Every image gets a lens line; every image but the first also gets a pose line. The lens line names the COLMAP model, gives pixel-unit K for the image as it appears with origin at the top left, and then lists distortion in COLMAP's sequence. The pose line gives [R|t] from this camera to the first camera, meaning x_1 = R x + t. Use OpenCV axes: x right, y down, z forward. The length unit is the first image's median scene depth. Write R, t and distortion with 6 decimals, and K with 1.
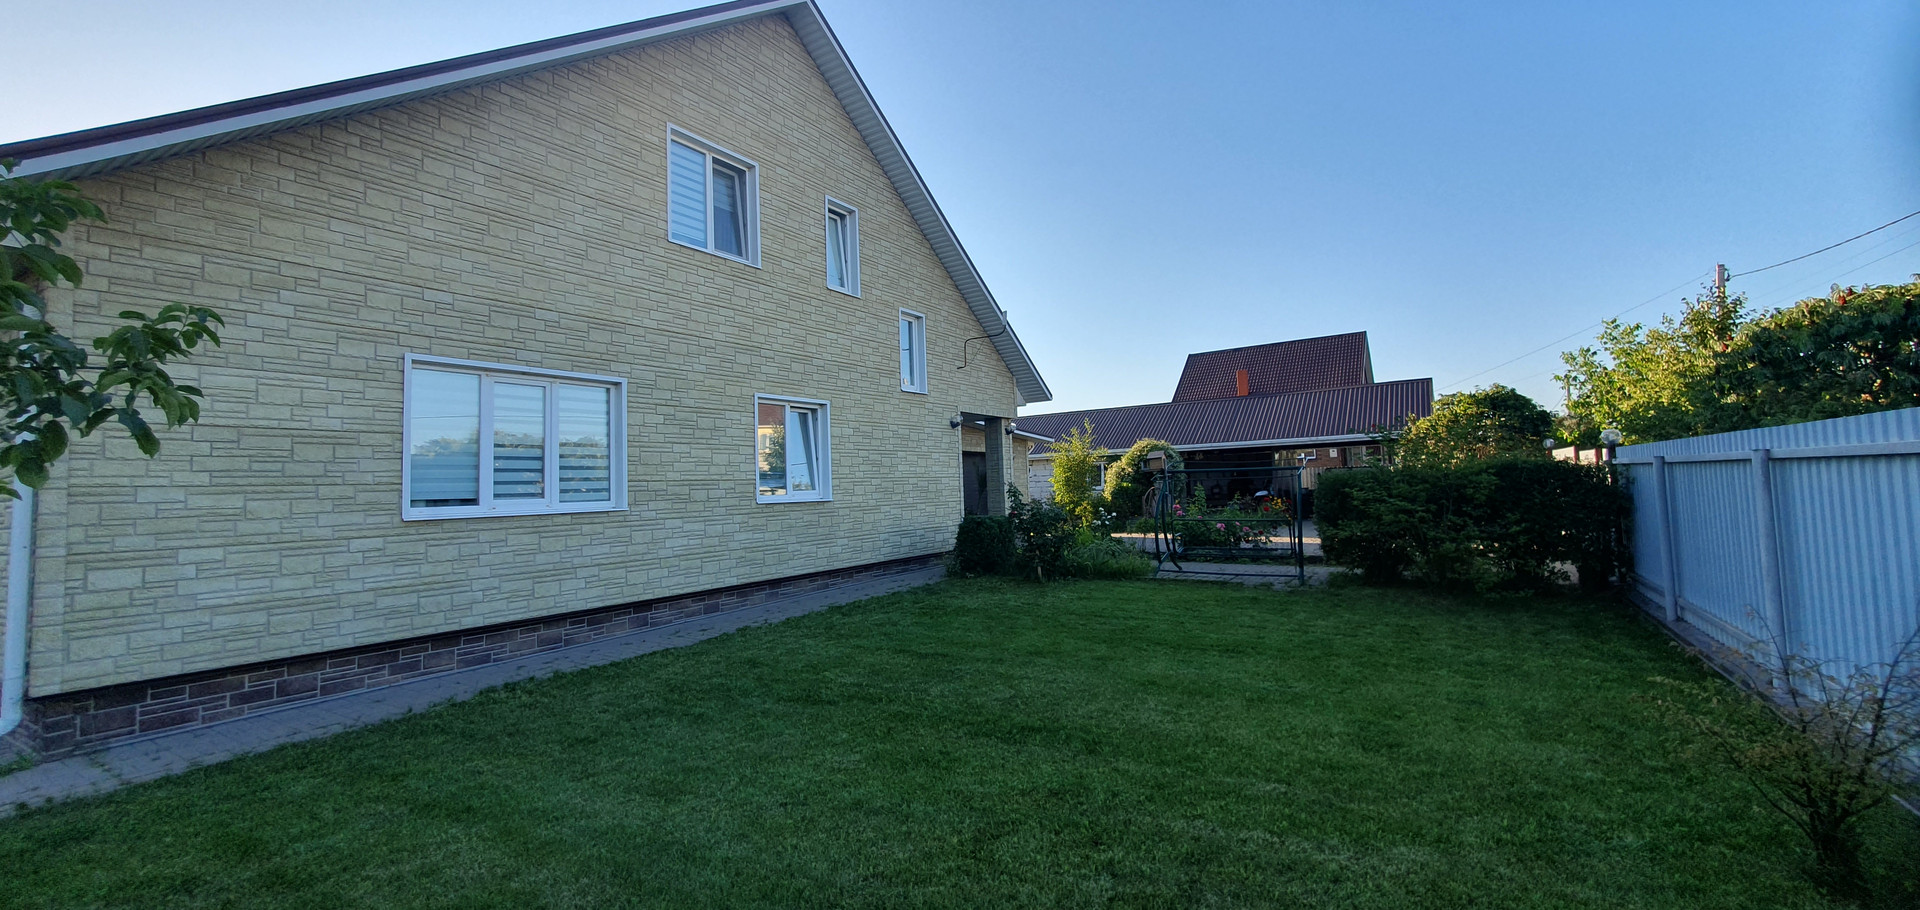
lens RADIAL K [[761.3, 0, 978.2], [0, 761.3, 441.4], [0, 0, 1]] dist [0.008902, 0.000019]
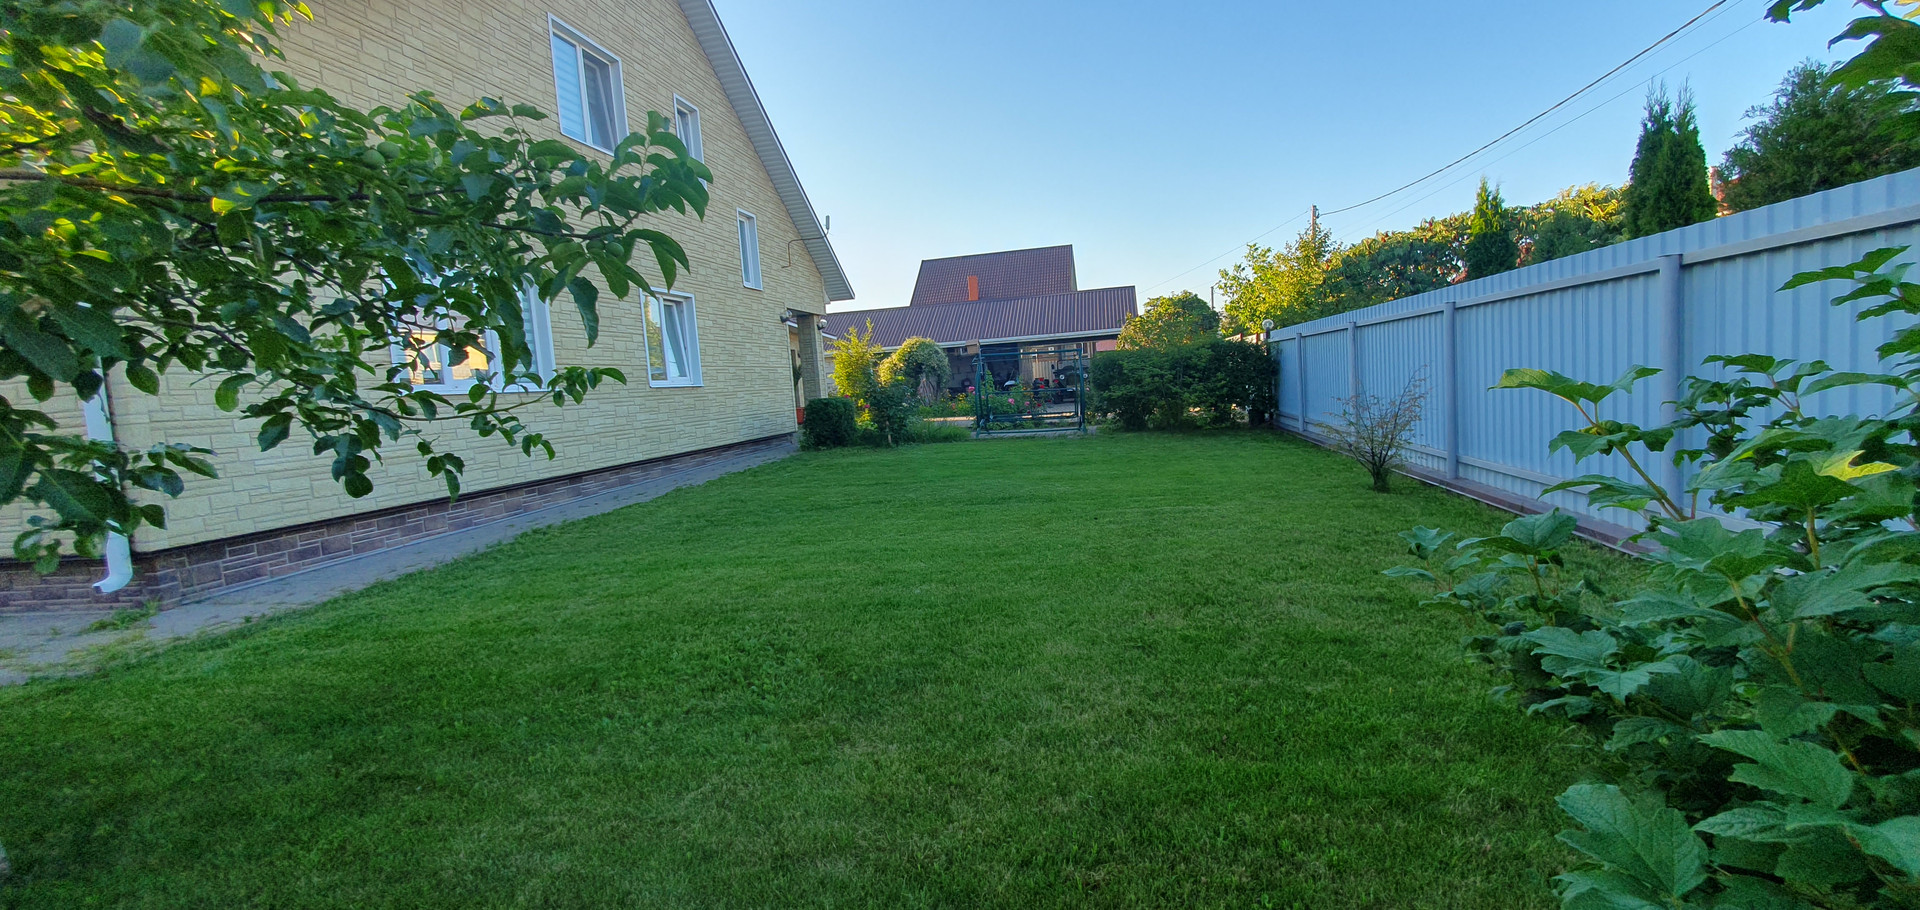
lens RADIAL K [[762.4, 0, 980.5], [0, 762.4, 448.0], [0, 0, 1]] dist [0.000620, -0.000030]
pose [[0.929056, -0.059625, 0.365103, -0.203711], [0.011965, 0.991252, 0.131436, 0.023405], [-0.369746, -0.117743, 0.921642, -0.161358]]
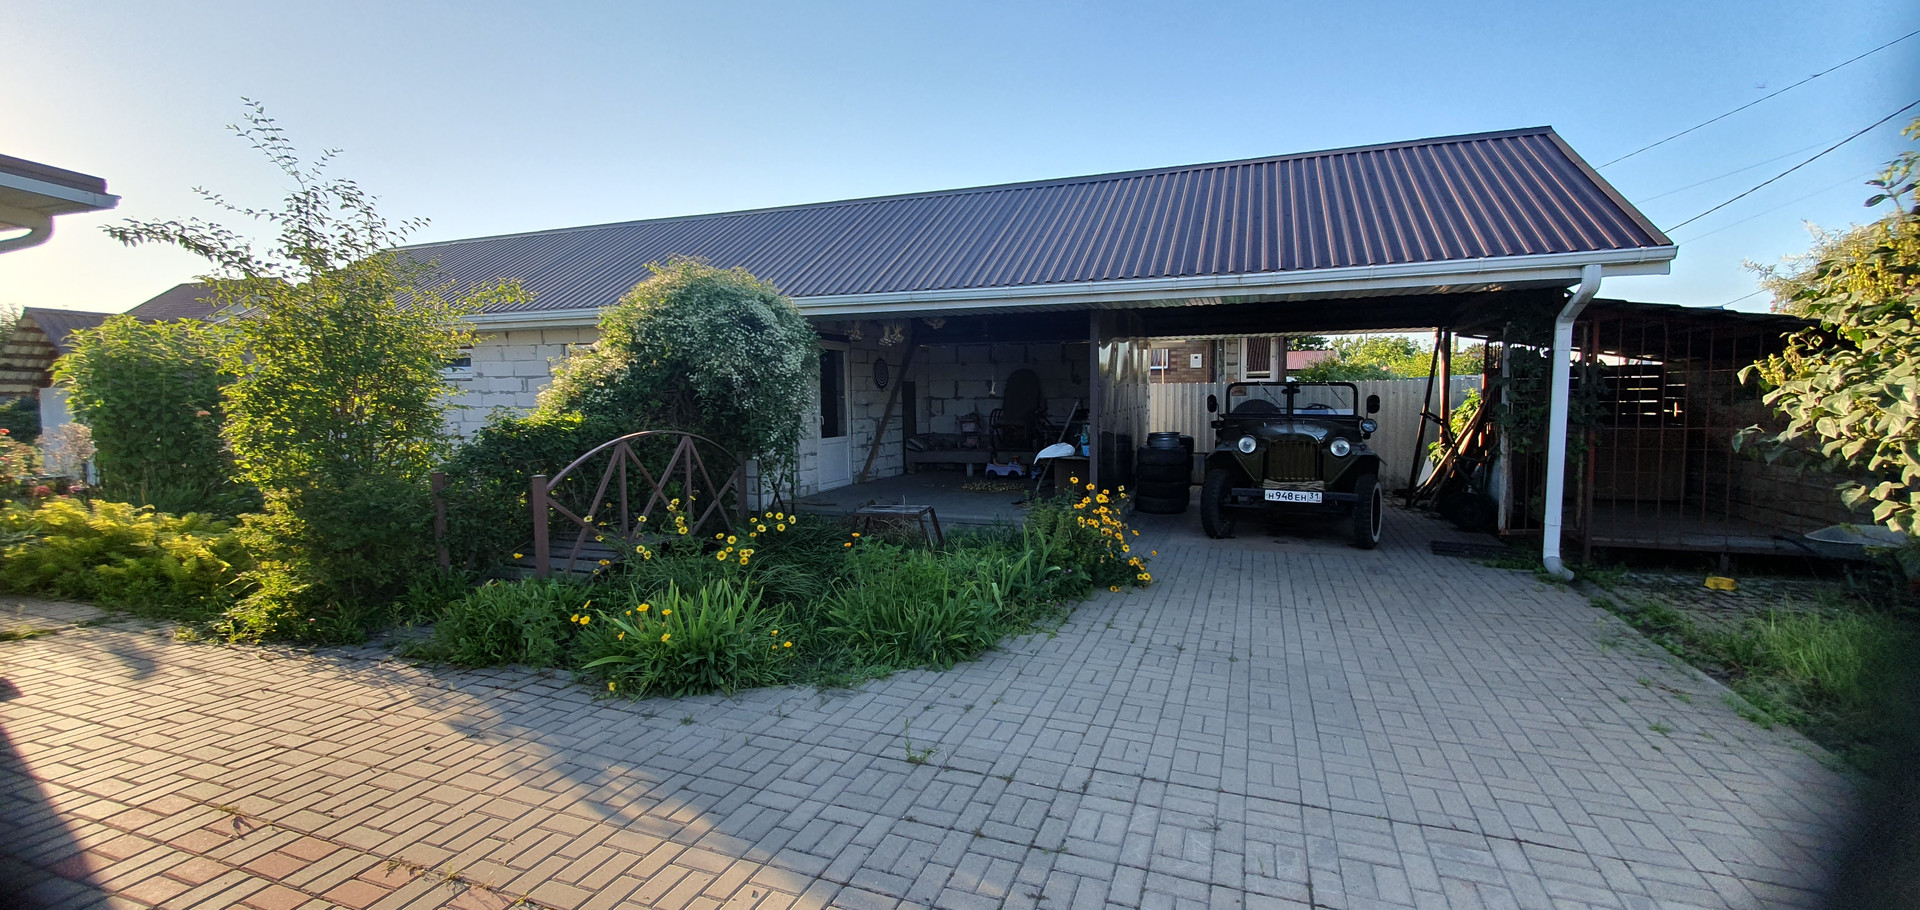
lens RADIAL K [[761.3, 0, 978.2], [0, 761.3, 441.4], [0, 0, 1]] dist [0.008902, 0.000019]
pose [[0.978219, 0.017206, 0.206860, 0.511014], [-0.040930, 0.992981, 0.110963, 0.052179], [-0.203499, -0.117013, 0.972058, 1.292199]]
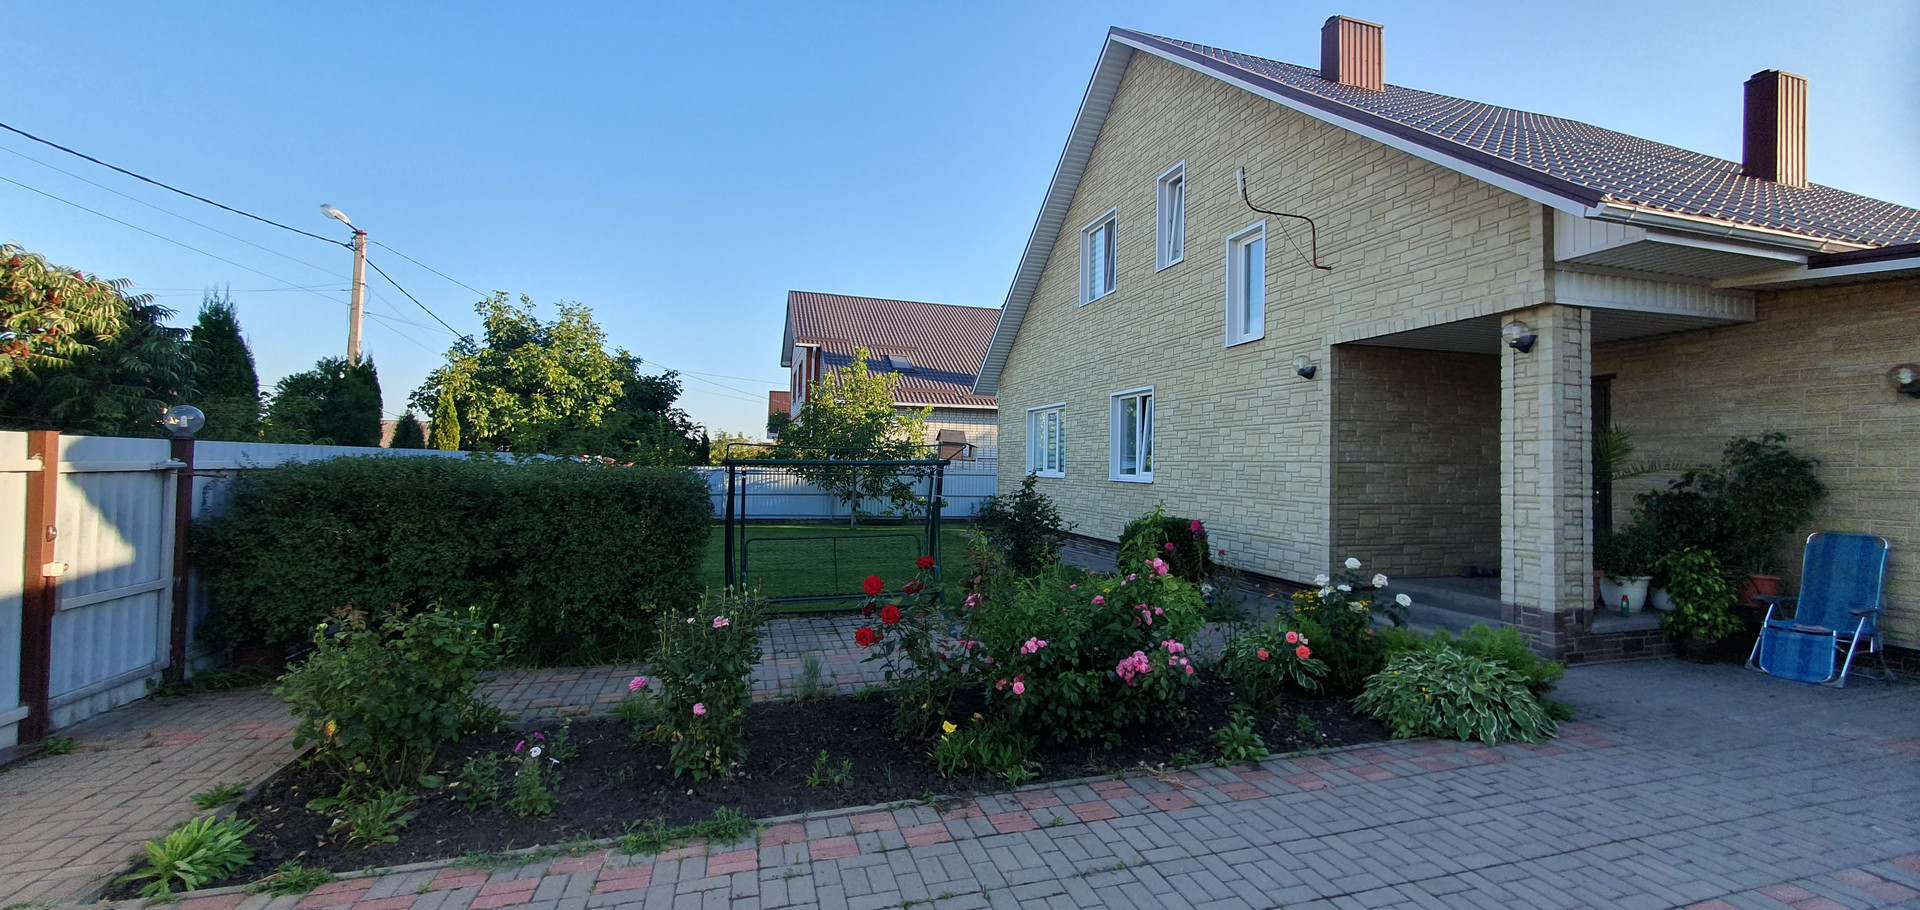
lens RADIAL K [[761.3, 0, 978.2], [0, 761.3, 441.4], [0, 0, 1]] dist [0.008902, 0.000019]
pose [[-0.660806, -0.000362, -0.750556, 0.652380], [0.048983, 0.997847, -0.043608, 0.049500], [0.748956, -0.065581, -0.659366, 1.345313]]
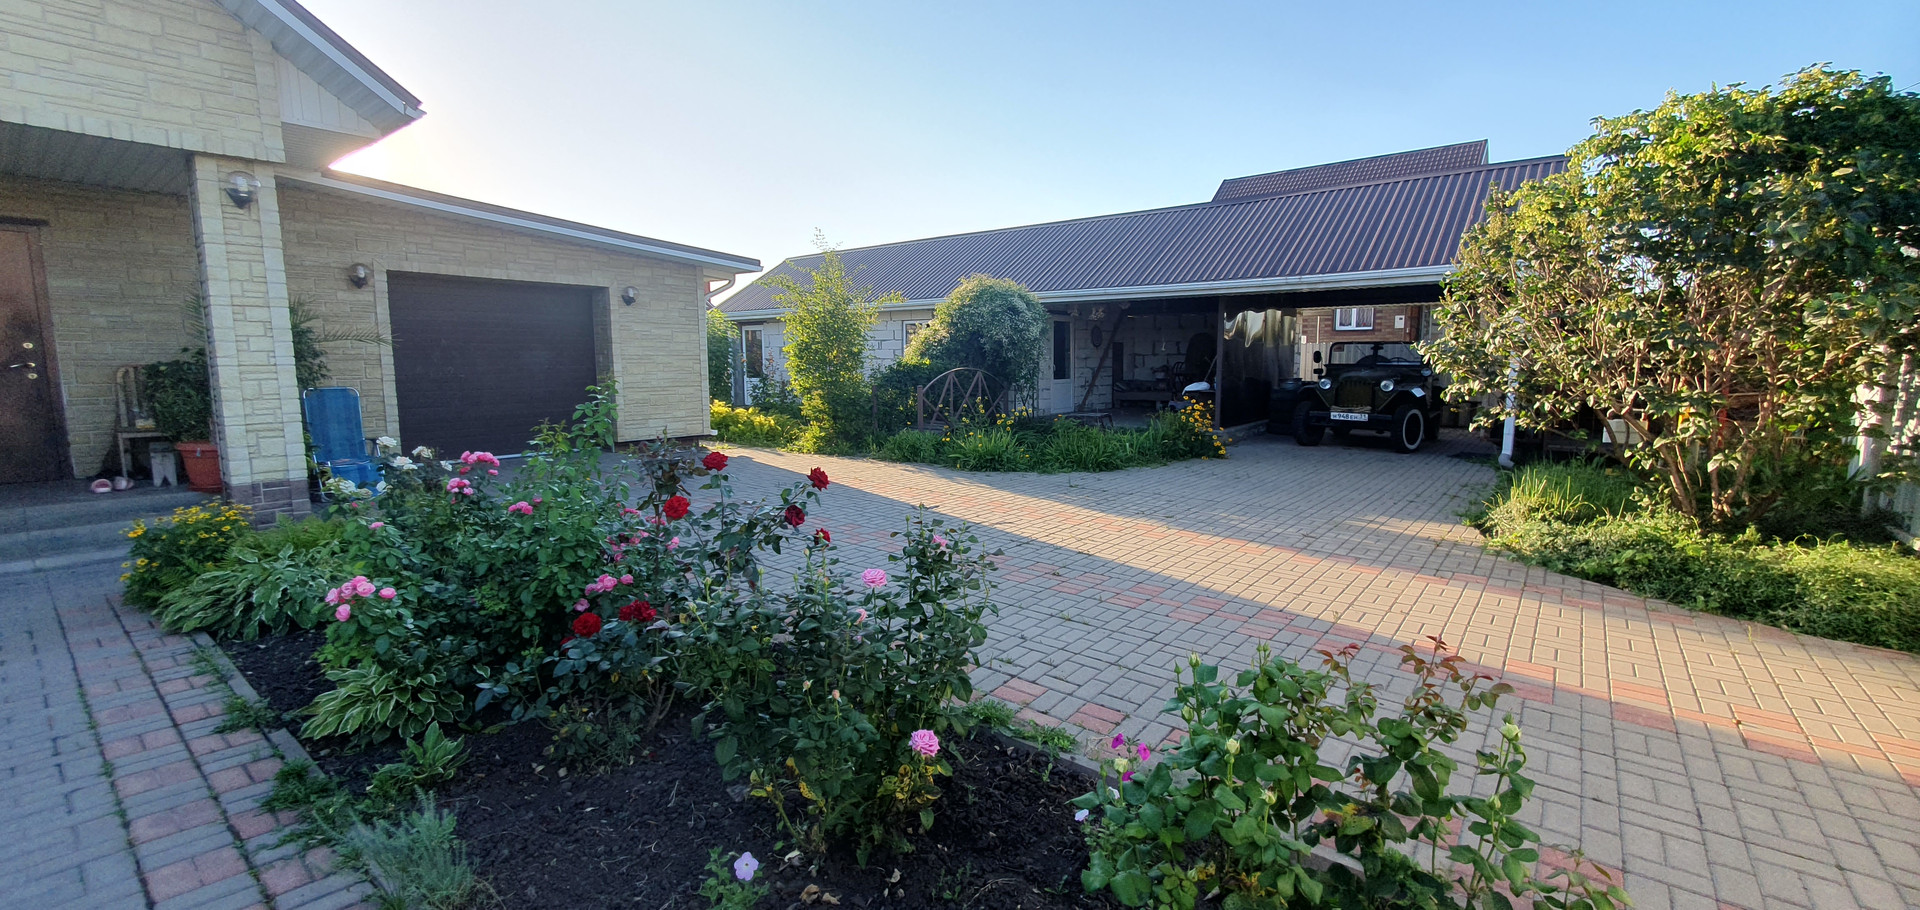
lens RADIAL K [[761.3, 0, 978.2], [0, 761.3, 441.4], [0, 0, 1]] dist [0.008902, 0.000019]
pose [[0.992776, 0.045368, -0.111072, 0.535424], [-0.025700, 0.984677, 0.172486, 0.034060], [0.117195, -0.168386, 0.978730, 0.873326]]
